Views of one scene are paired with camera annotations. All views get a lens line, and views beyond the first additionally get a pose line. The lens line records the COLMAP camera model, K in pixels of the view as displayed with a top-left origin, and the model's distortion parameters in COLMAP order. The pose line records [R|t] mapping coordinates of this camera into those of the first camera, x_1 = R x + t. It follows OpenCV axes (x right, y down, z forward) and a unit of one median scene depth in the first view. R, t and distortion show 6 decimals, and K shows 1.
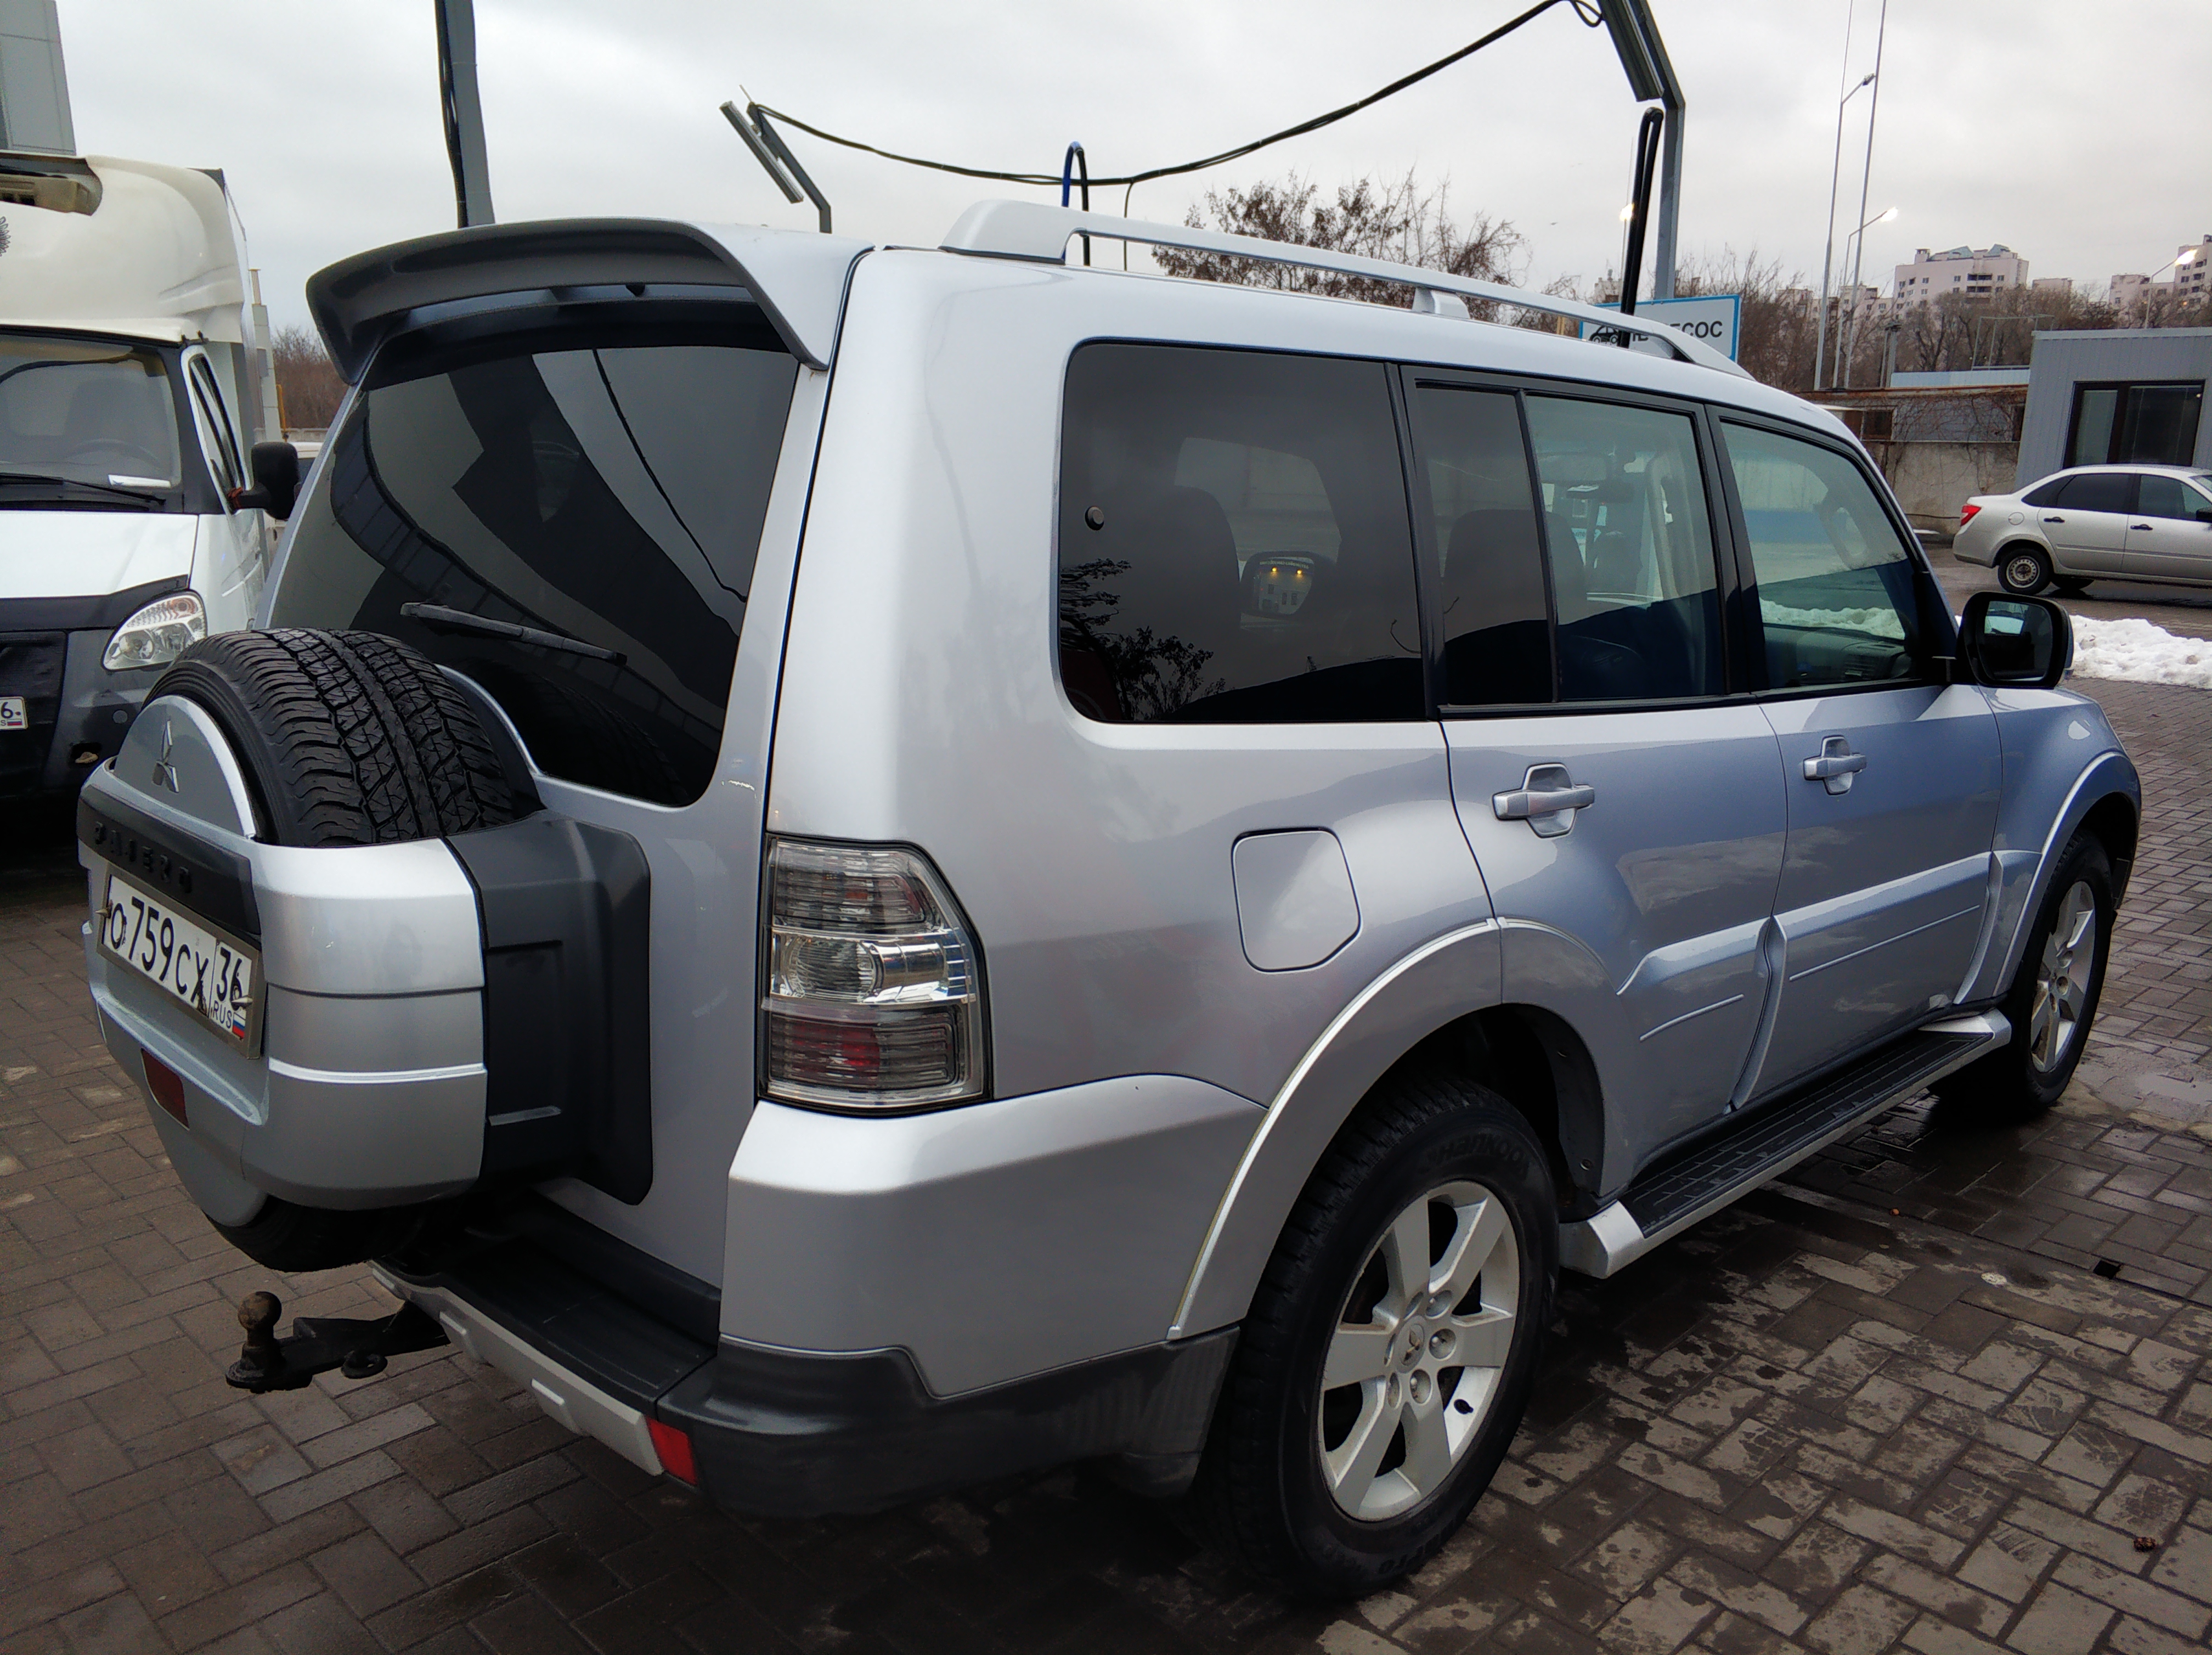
lens RADIAL K [[1750.3, 0, 1114.0], [0, 1750.3, 825.7], [0, 0, 1]] dist [0.025443, -0.034848]
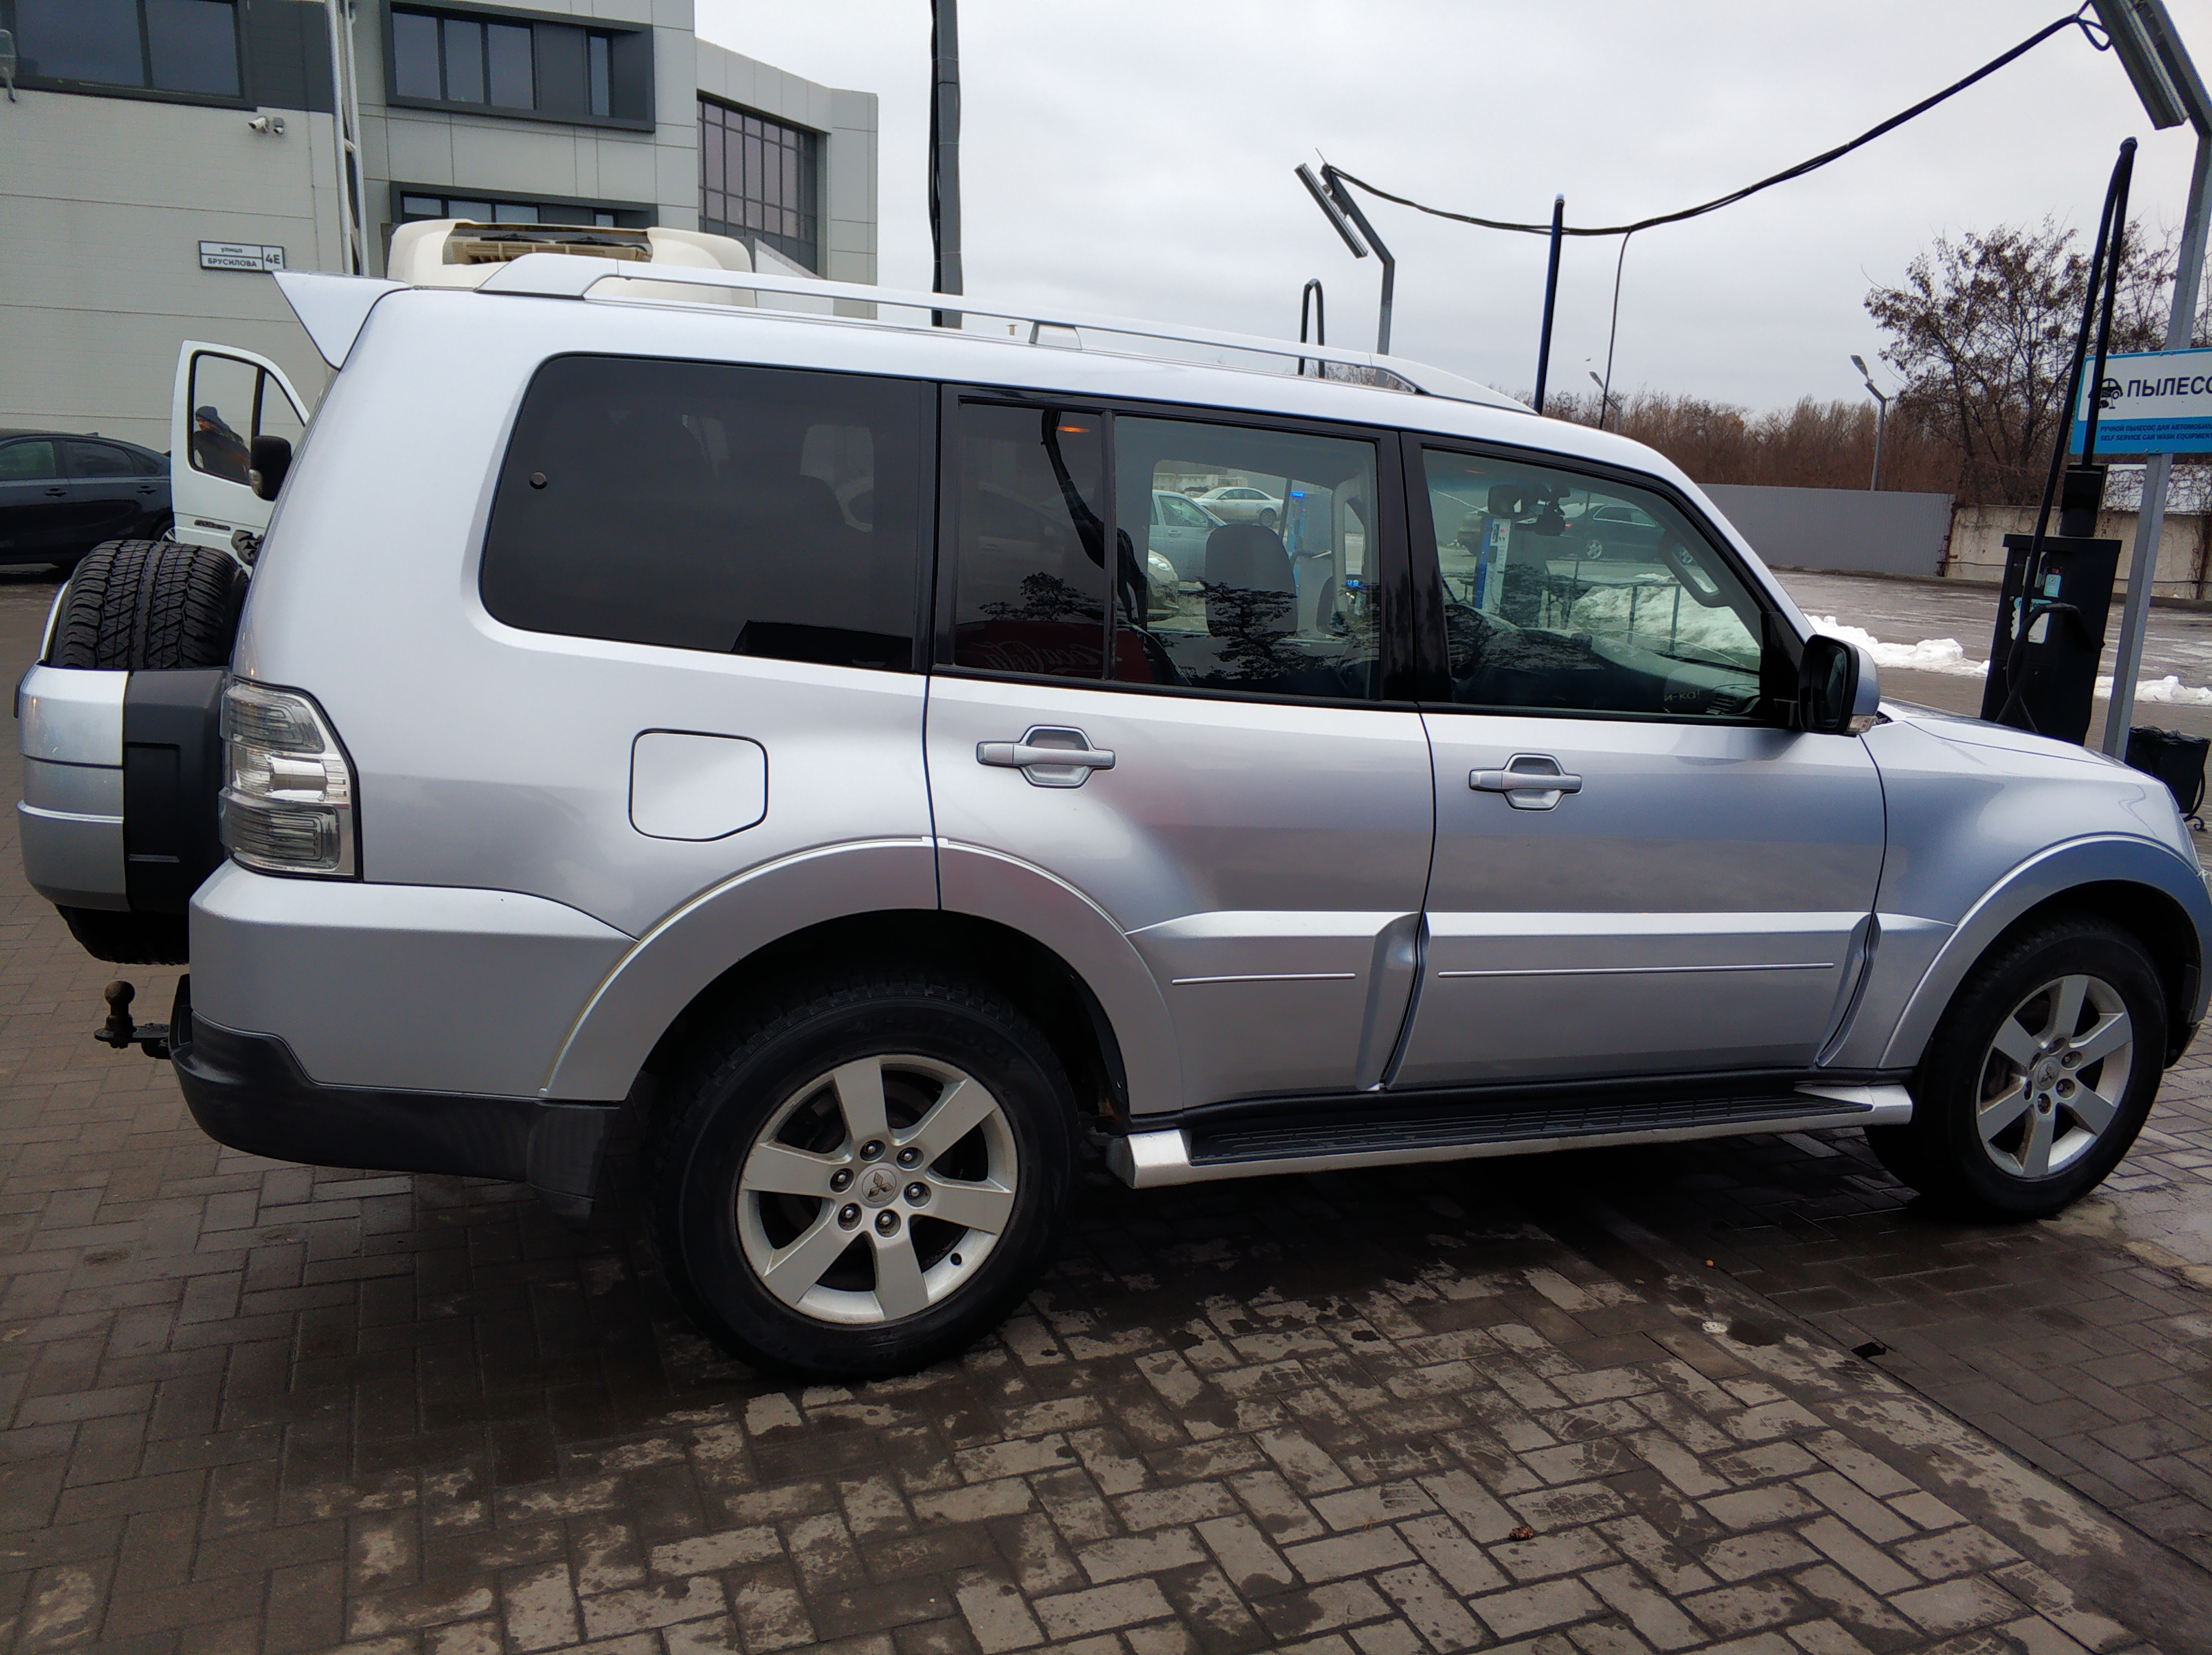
lens RADIAL K [[1750.3, 0, 1126.4], [0, 1750.3, 831.8], [0, 0, 1]] dist [0.025443, -0.034848]
pose [[0.918318, 0.111528, -0.379806, 0.439967], [-0.120804, 0.992676, -0.000593, 0.018243], [0.376959, 0.046427, 0.925066, -0.039491]]
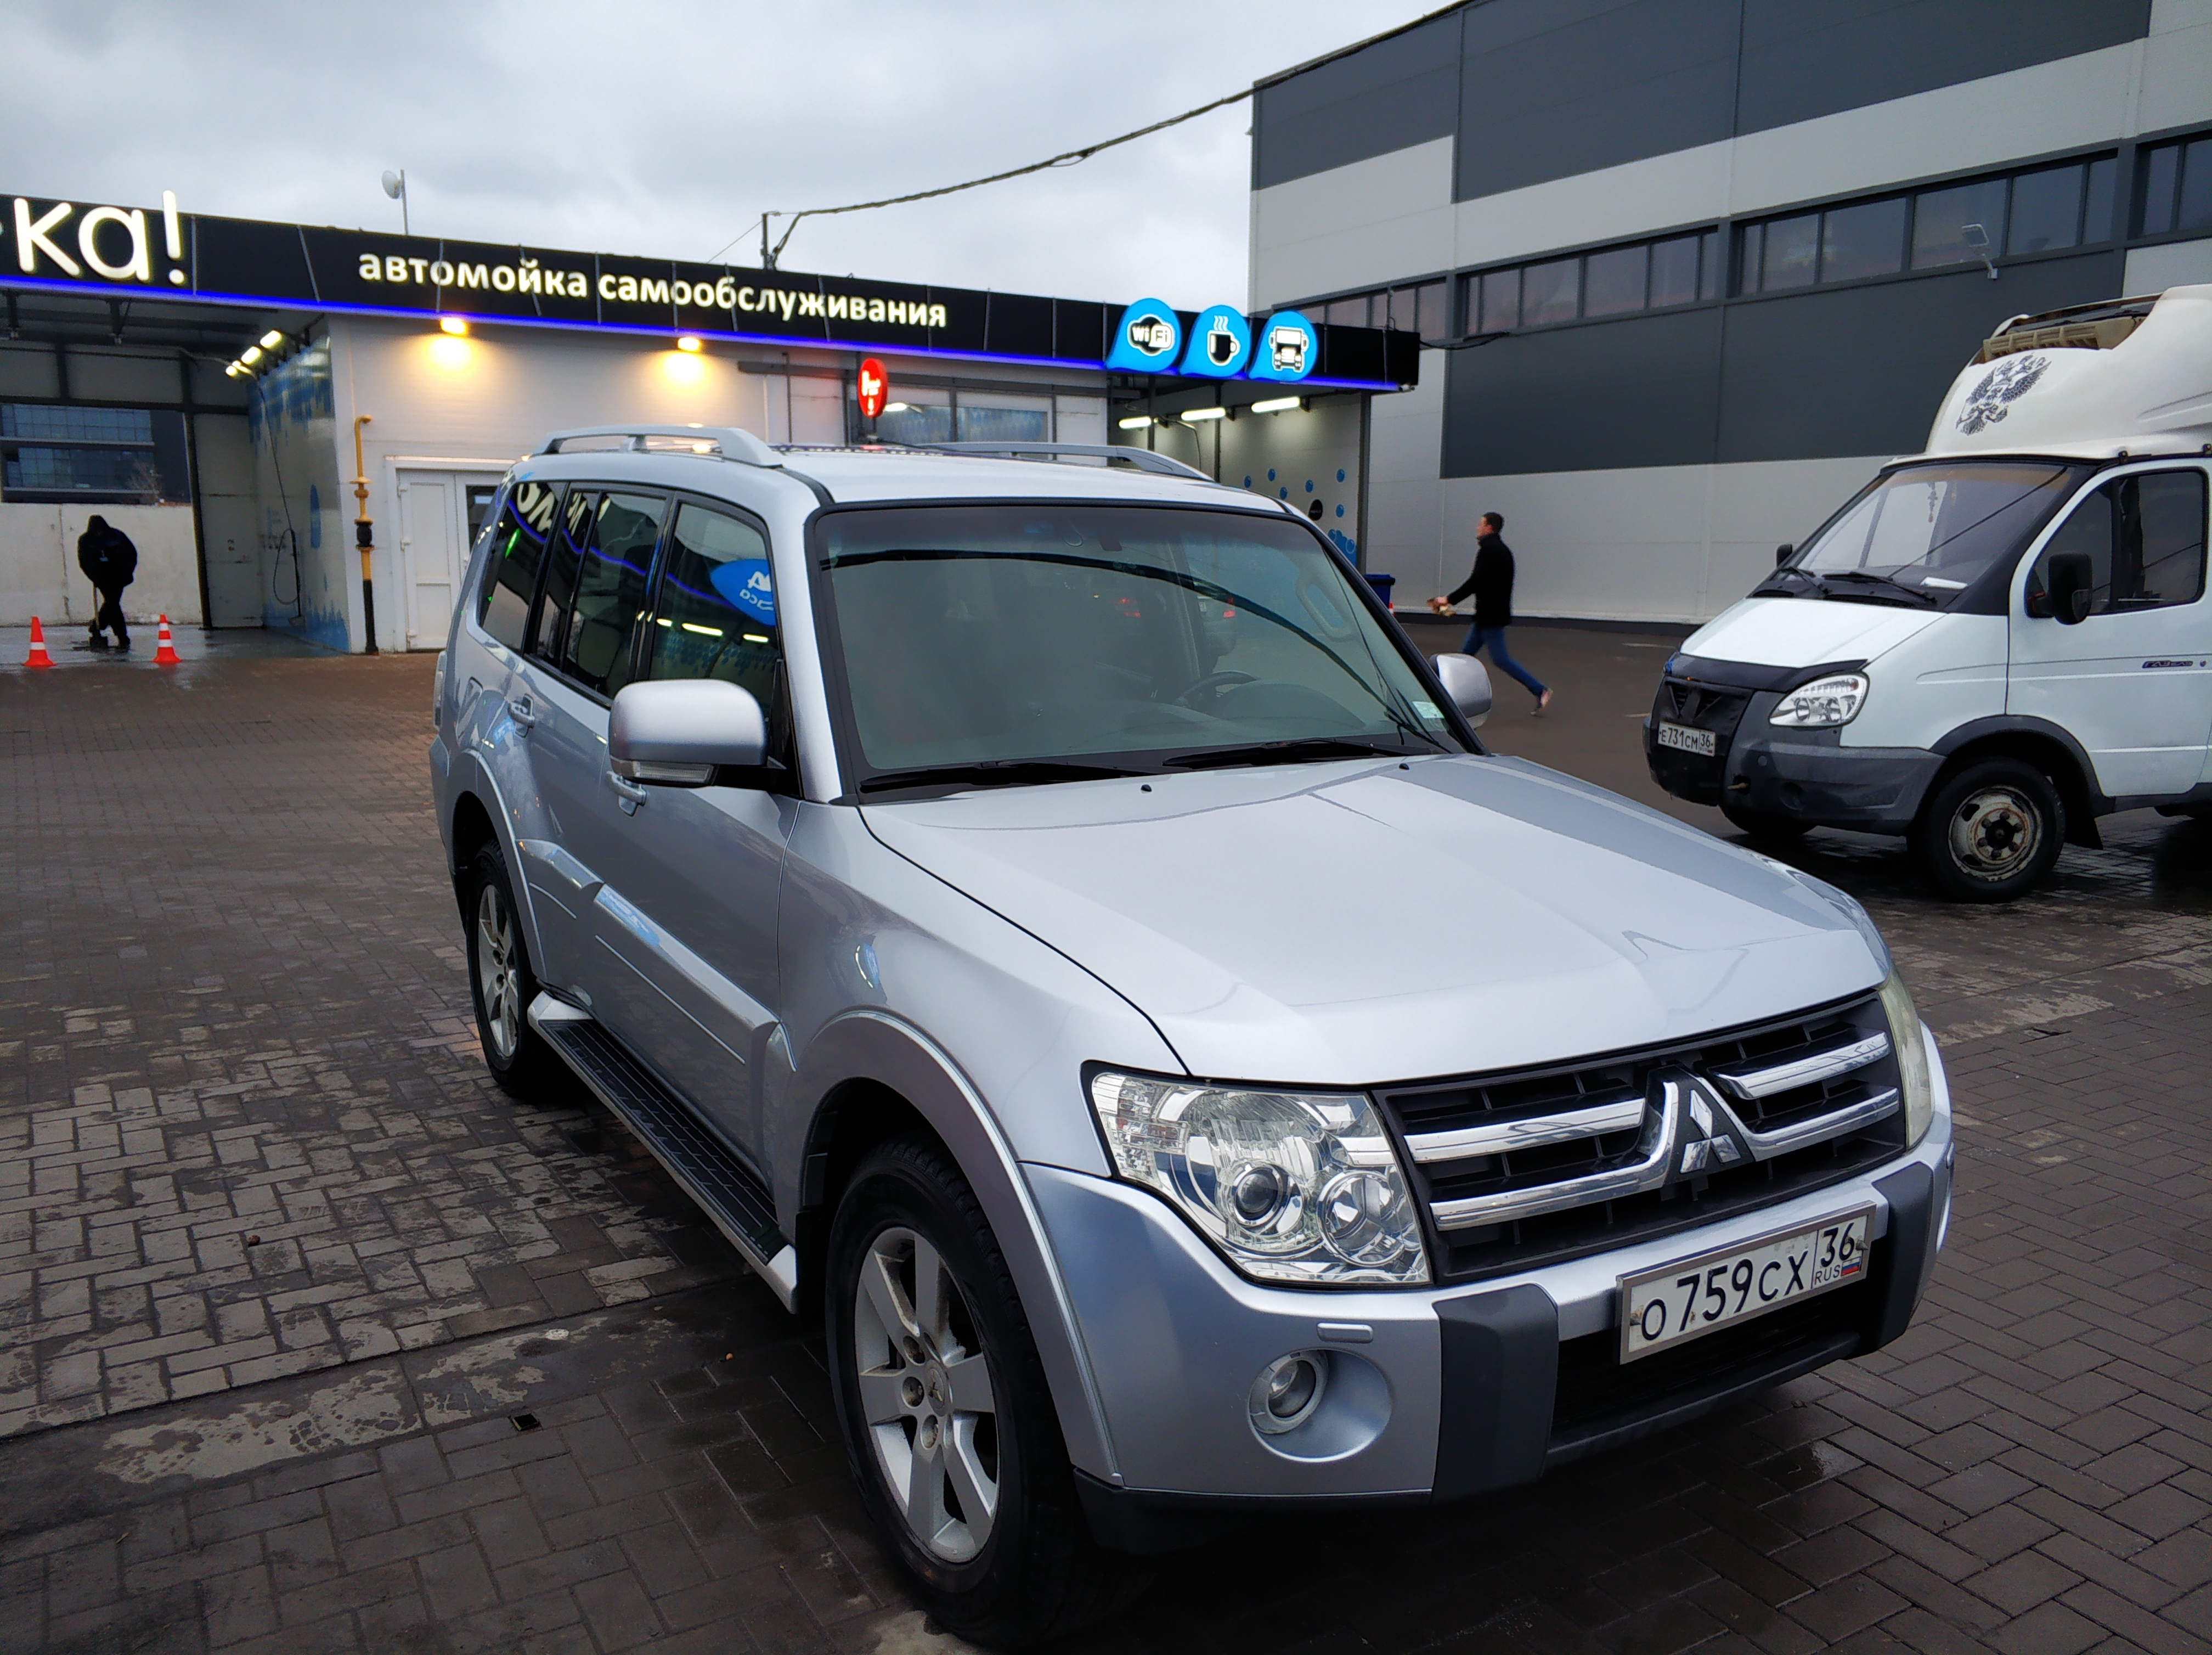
lens RADIAL K [[1750.3, 0, 1109.4], [0, 1750.3, 834.6], [0, 0, 1]] dist [0.025443, -0.034848]
pose [[-0.238784, 0.153671, -0.958837, 1.100151], [-0.220118, 0.953132, 0.207574, -0.242839], [0.945796, 0.260622, -0.193767, 1.156357]]
